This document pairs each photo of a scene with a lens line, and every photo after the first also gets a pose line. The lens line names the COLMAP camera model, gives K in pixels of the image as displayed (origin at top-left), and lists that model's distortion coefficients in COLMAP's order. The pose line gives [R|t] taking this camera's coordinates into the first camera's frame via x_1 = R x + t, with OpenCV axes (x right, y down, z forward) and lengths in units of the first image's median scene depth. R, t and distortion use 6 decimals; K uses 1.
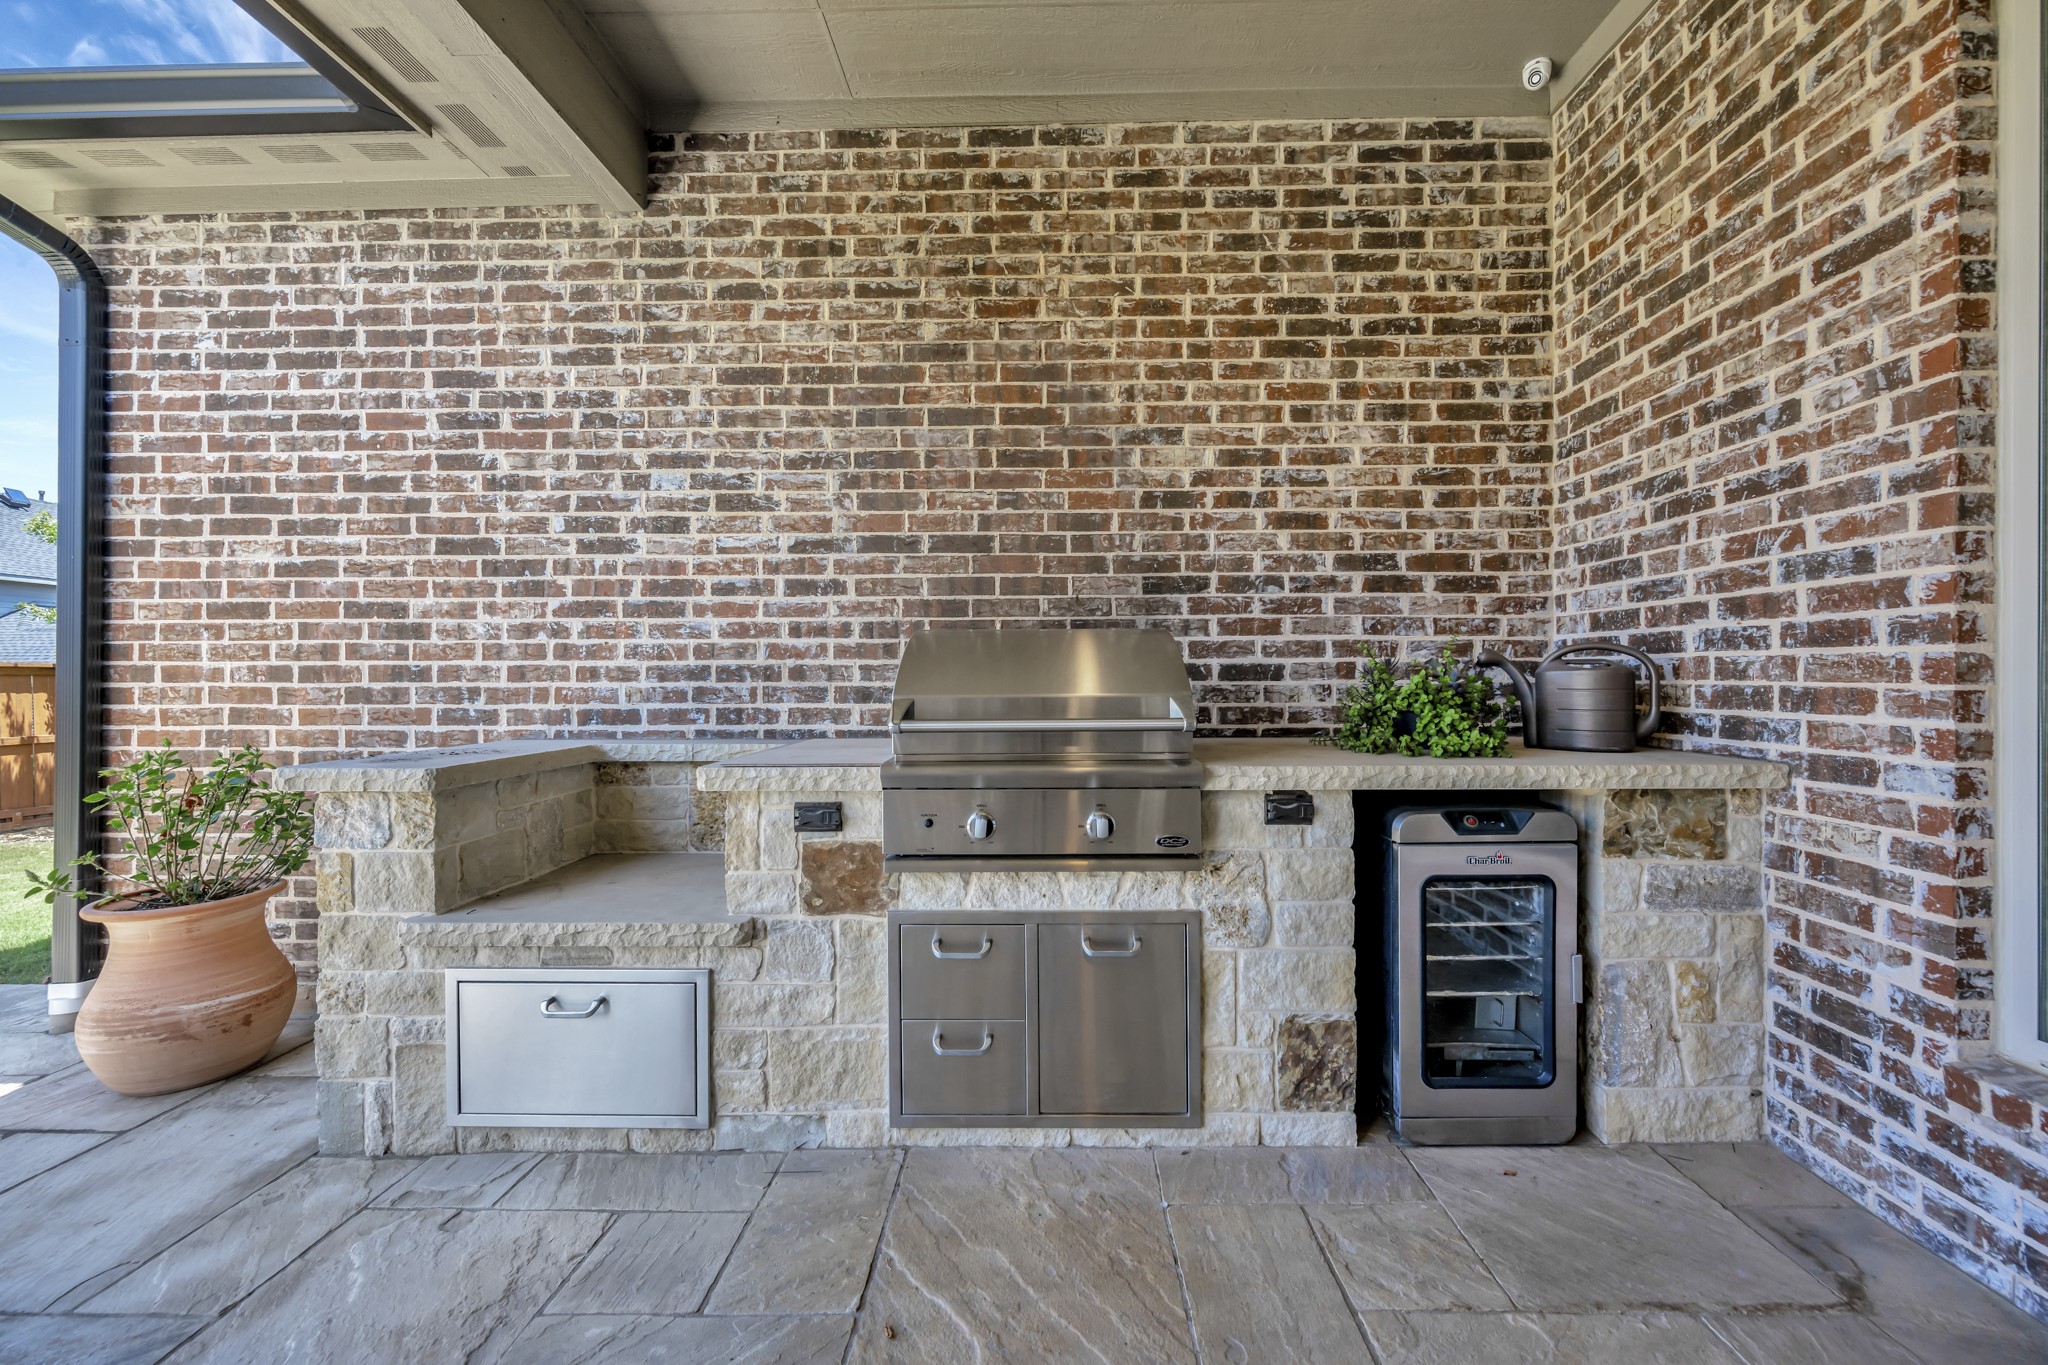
lens RADIAL K [[827.3, 0, 1040.3], [0, 827.3, 682.4], [0, 0, 1]] dist [-0.002671, -0.000086]
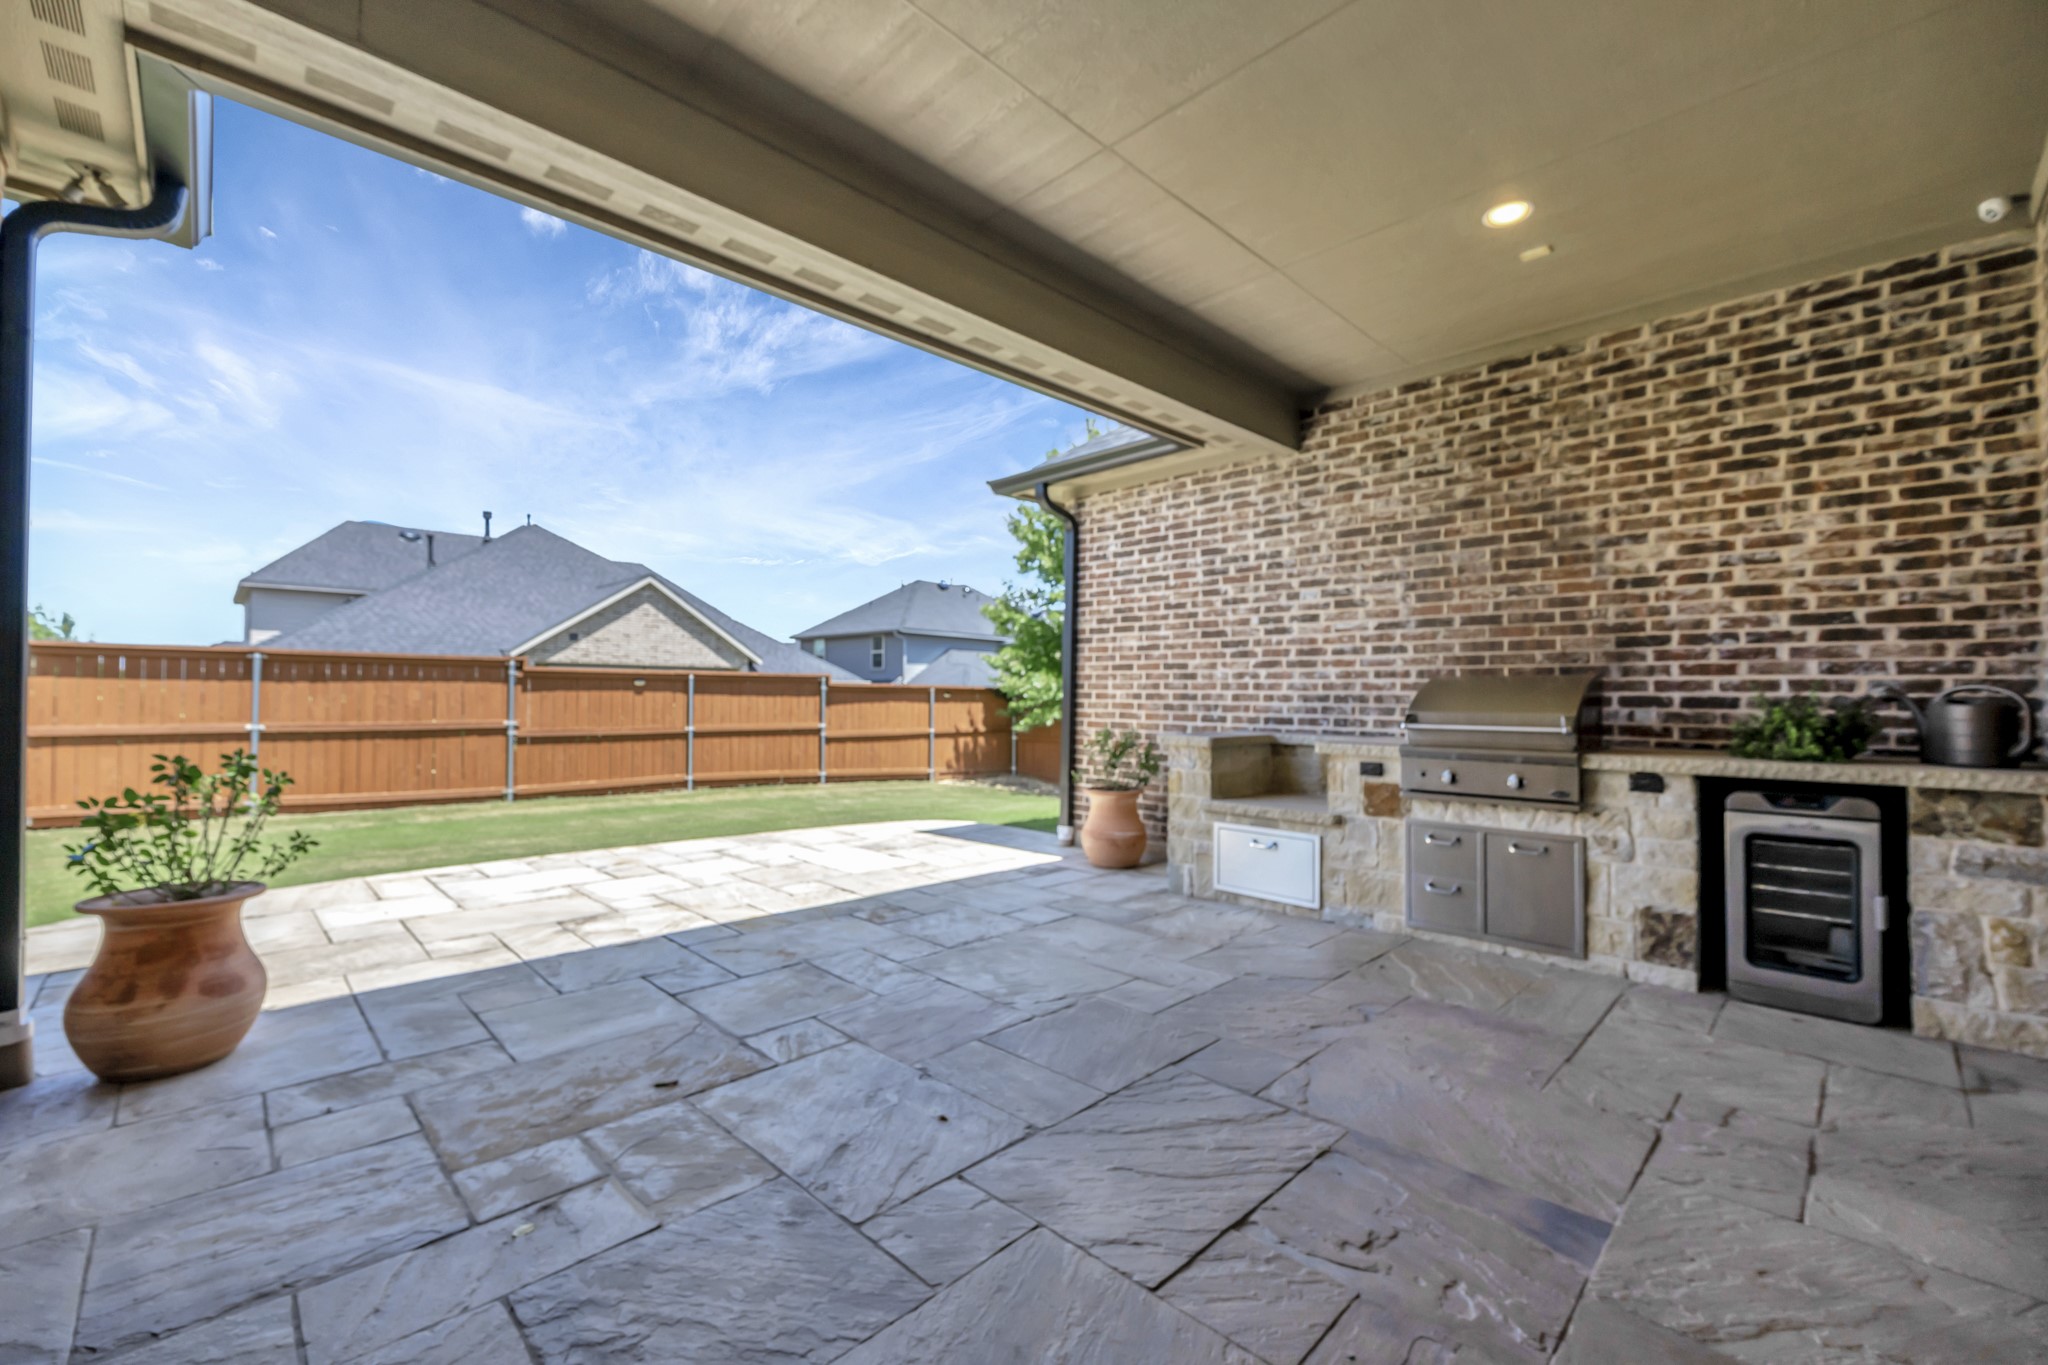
lens RADIAL K [[827.3, 0, 1040.3], [0, 827.3, 682.4], [0, 0, 1]] dist [-0.002671, -0.000086]
pose [[0.725551, -0.001170, -0.688168, 0.393909], [-0.016256, 0.999690, -0.018839, -0.001973], [0.687977, 0.024855, 0.725307, -0.765958]]
